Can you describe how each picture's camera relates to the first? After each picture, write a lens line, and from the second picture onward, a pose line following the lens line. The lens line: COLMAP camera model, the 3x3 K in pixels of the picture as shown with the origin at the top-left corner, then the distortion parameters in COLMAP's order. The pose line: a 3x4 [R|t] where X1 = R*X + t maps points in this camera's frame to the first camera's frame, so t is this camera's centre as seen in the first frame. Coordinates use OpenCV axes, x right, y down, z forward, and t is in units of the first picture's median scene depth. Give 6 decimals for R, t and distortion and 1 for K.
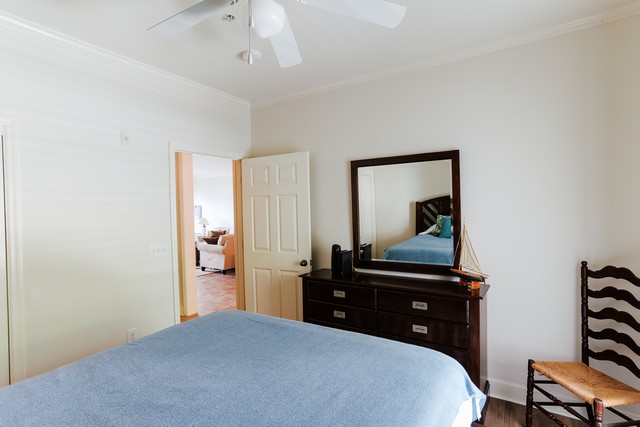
lens RADIAL K [[310.3, 0, 320.4], [0, 310.3, 213.8], [0, 0, 1]] dist [-0.009093, 0.000509]
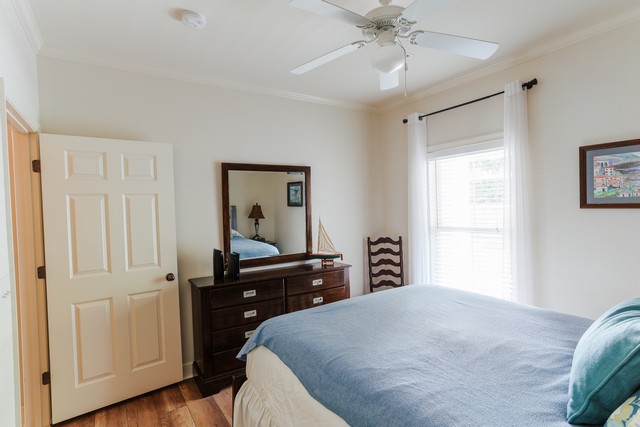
lens RADIAL K [[310.3, 0, 319.0], [0, 310.3, 213.4], [0, 0, 1]] dist [-0.009093, 0.000509]
pose [[0.466076, -0.015121, 0.884615, -0.593242], [0.033853, 0.999427, -0.000752, 0.002181], [-0.884097, 0.030297, 0.466321, 0.254486]]
